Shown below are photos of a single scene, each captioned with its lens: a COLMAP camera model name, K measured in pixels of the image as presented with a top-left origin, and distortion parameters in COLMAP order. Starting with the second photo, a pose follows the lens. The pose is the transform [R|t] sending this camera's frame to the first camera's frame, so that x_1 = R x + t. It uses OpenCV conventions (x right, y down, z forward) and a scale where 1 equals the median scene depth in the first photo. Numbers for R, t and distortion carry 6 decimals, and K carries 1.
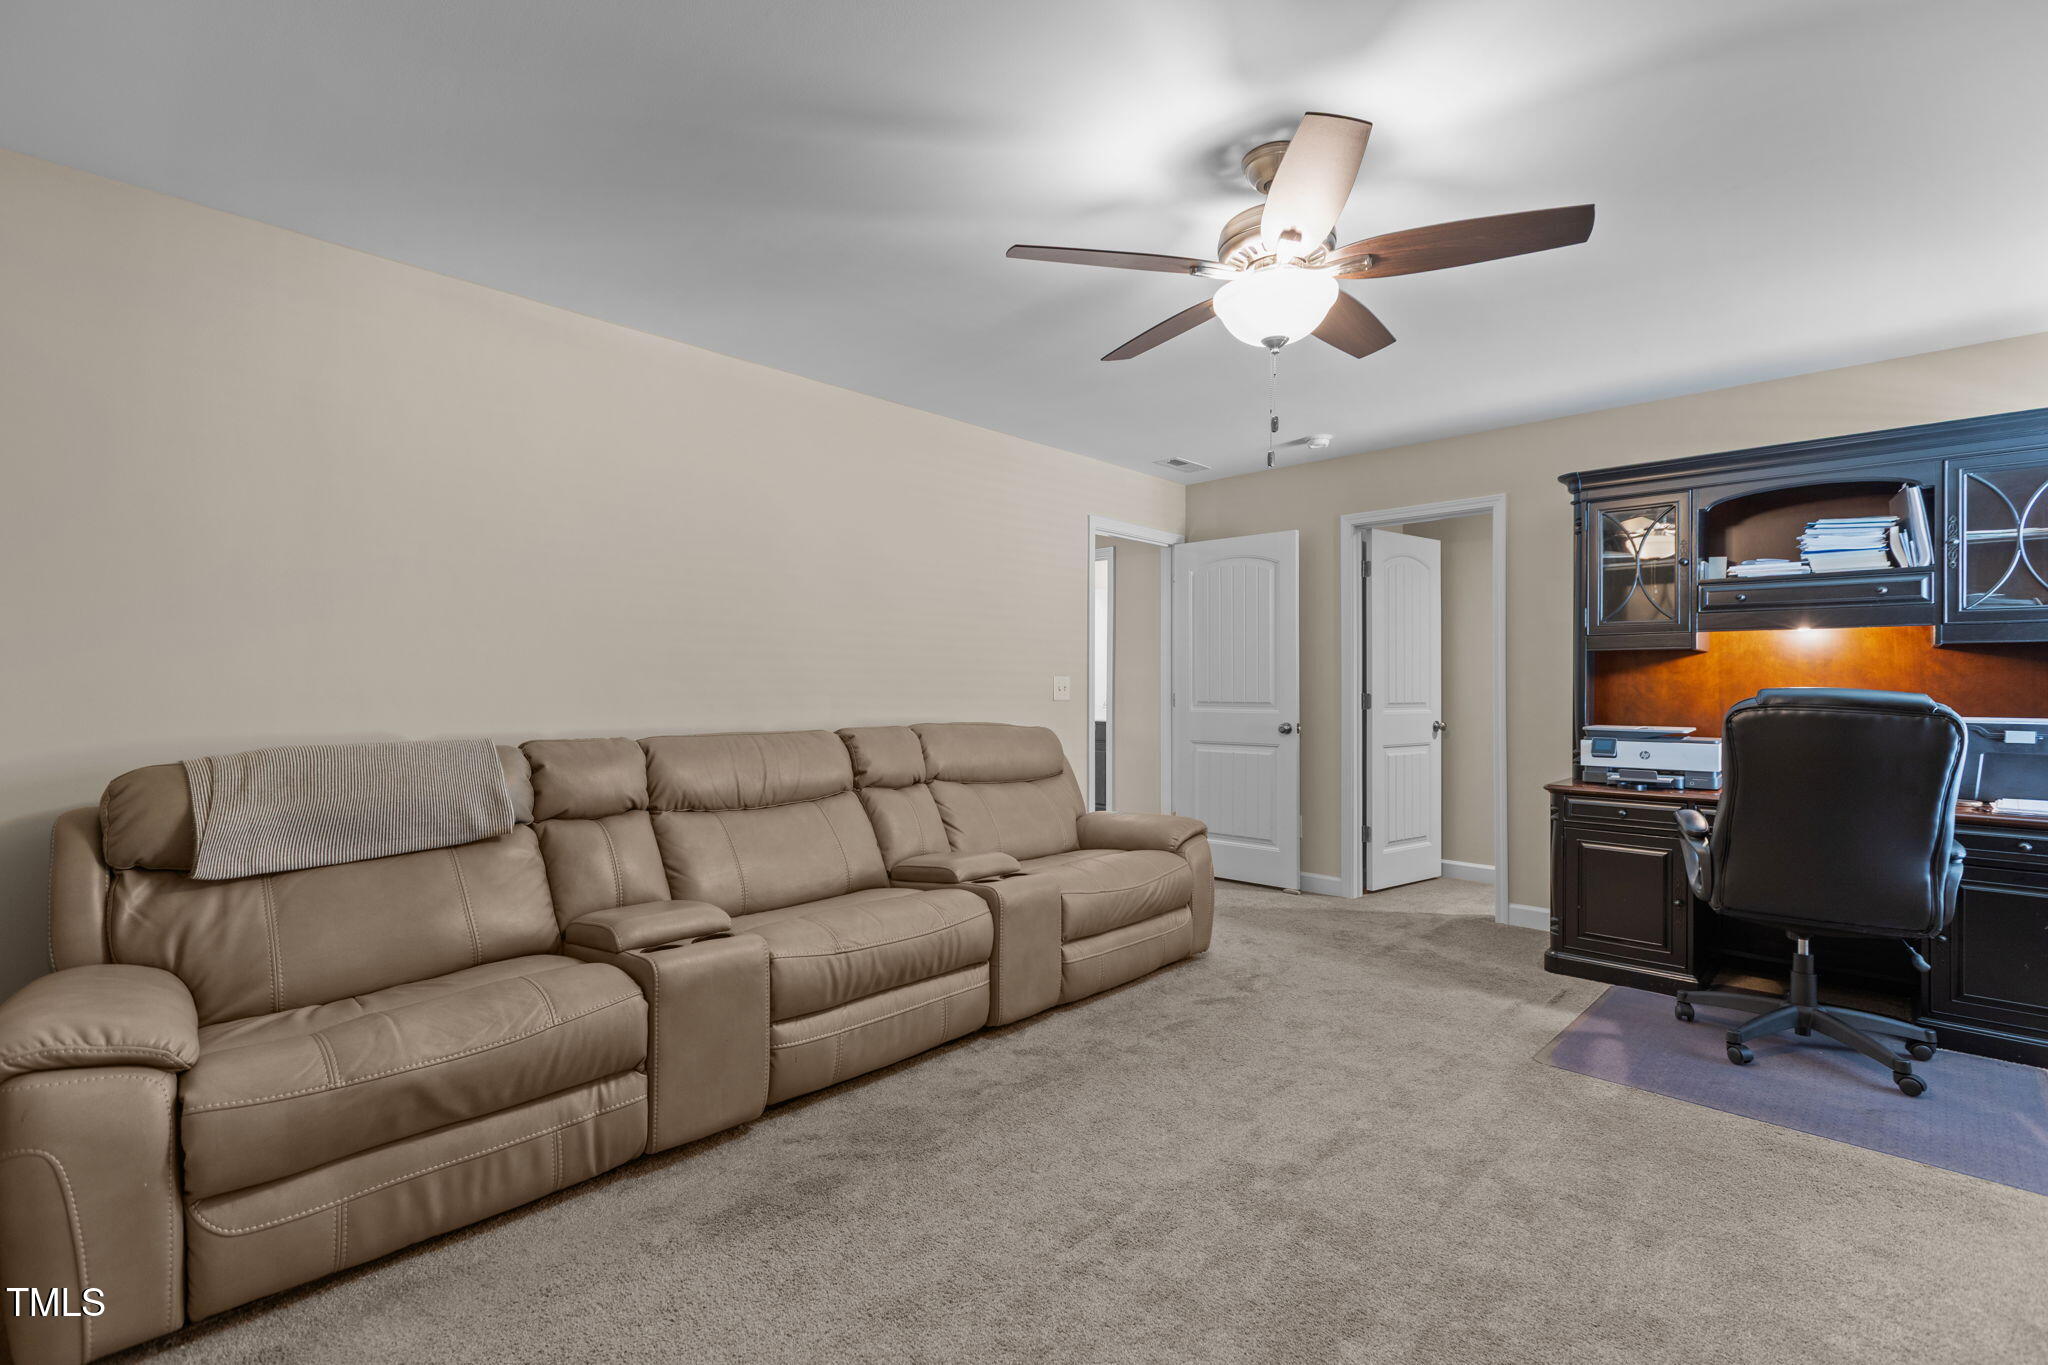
lens RADIAL K [[917.6, 0, 1024.9], [0, 917.6, 685.5], [0, 0, 1]] dist [0.003975, -0.000135]
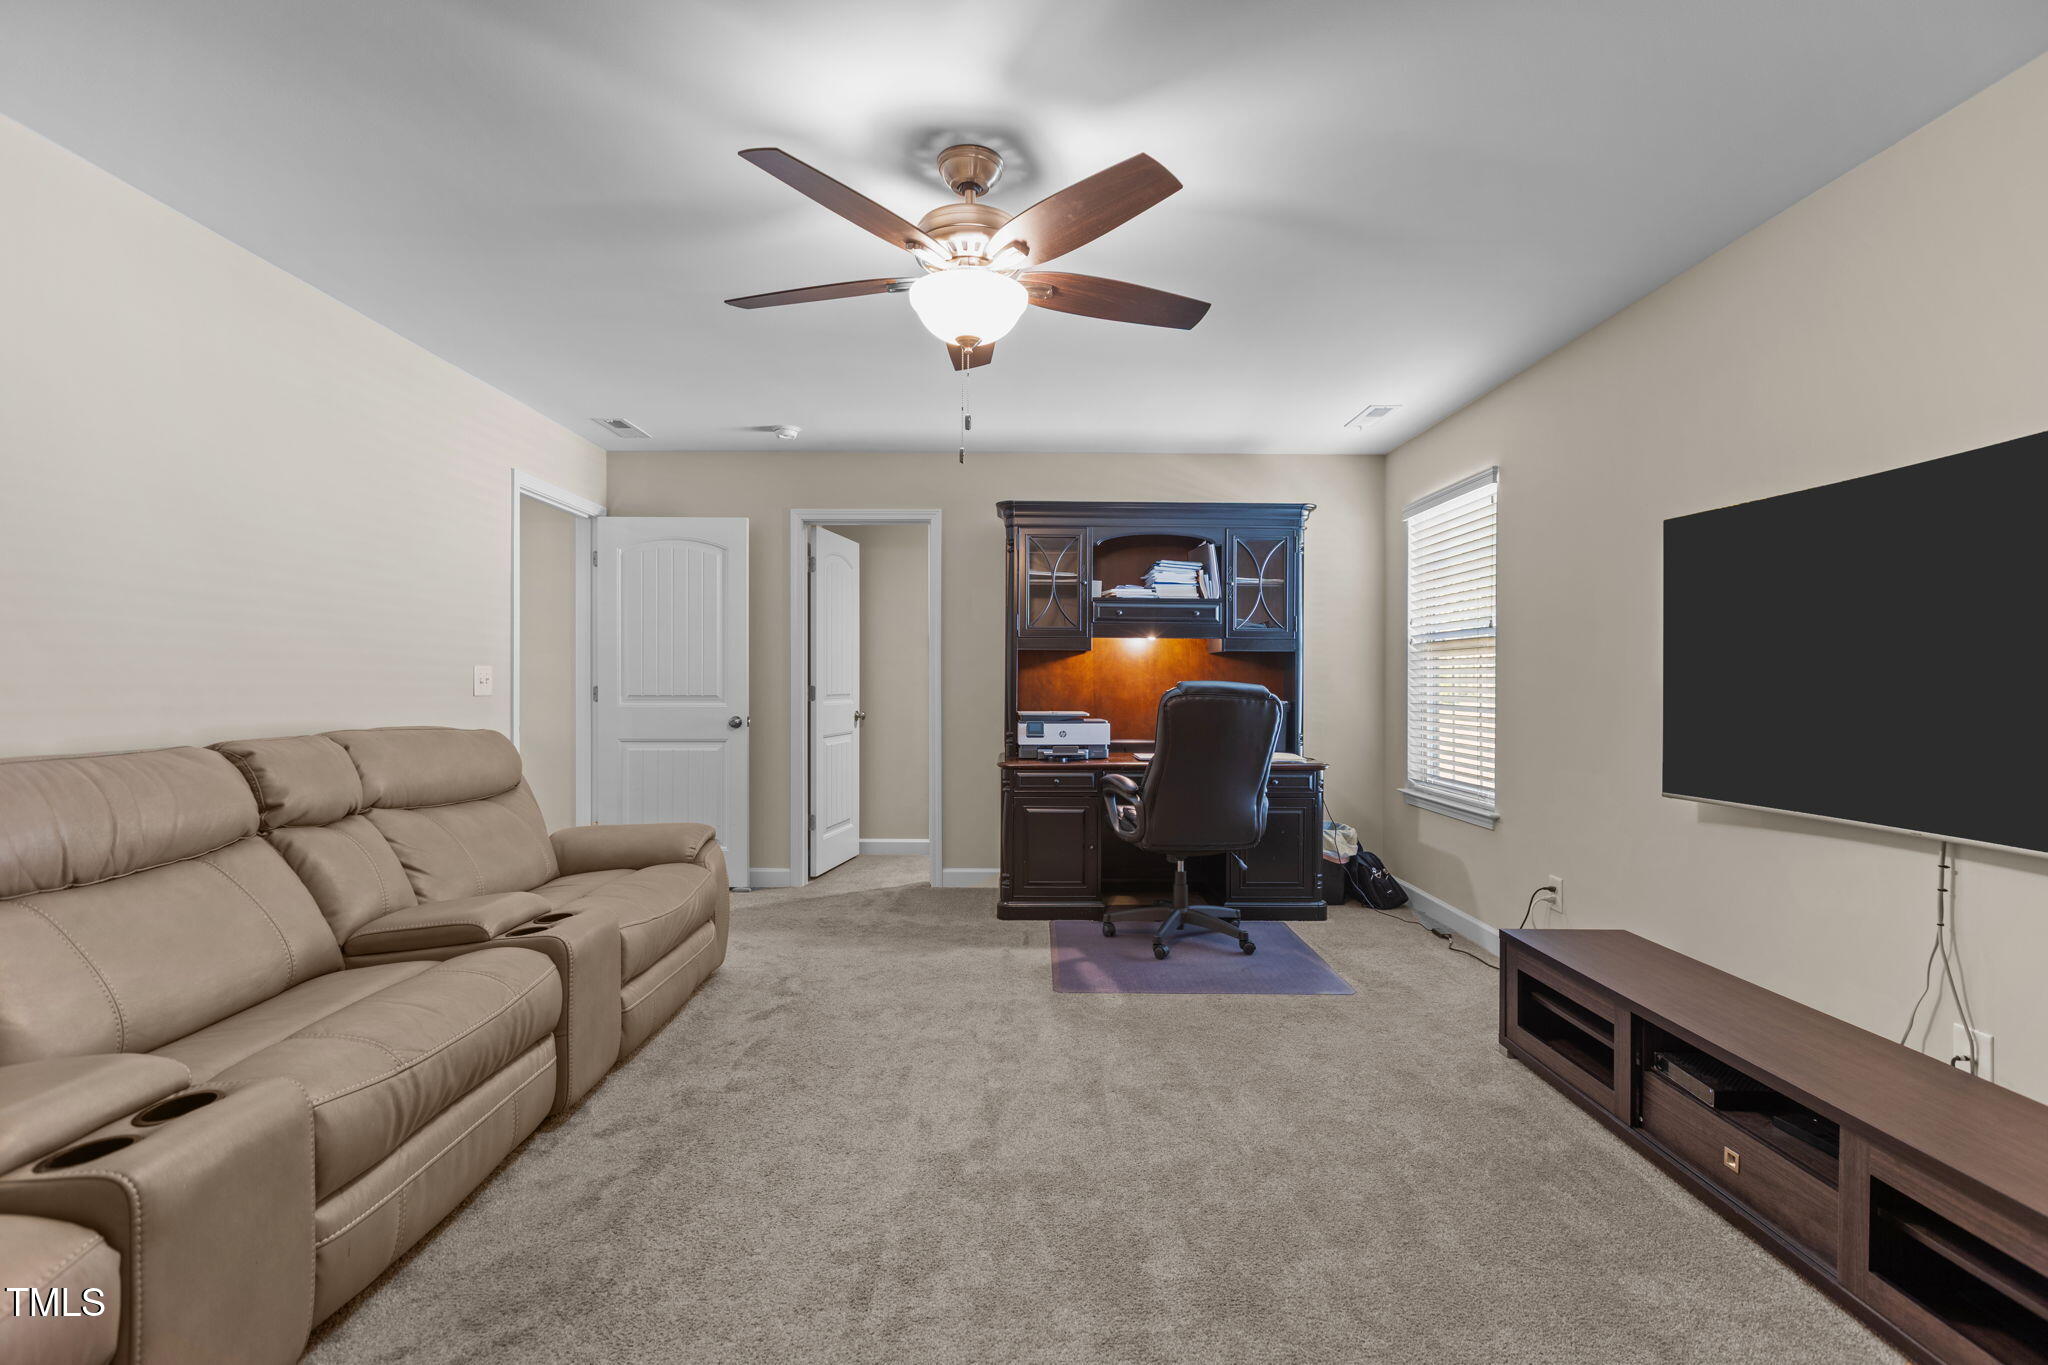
lens RADIAL K [[917.6, 0, 1023.5], [0, 917.6, 684.5], [0, 0, 1]] dist [0.003975, -0.000135]
pose [[0.719481, -0.002342, 0.694508, -0.277545], [-0.003140, 0.999973, 0.006625, -0.000152], [-0.694505, -0.006947, 0.719454, 0.156419]]
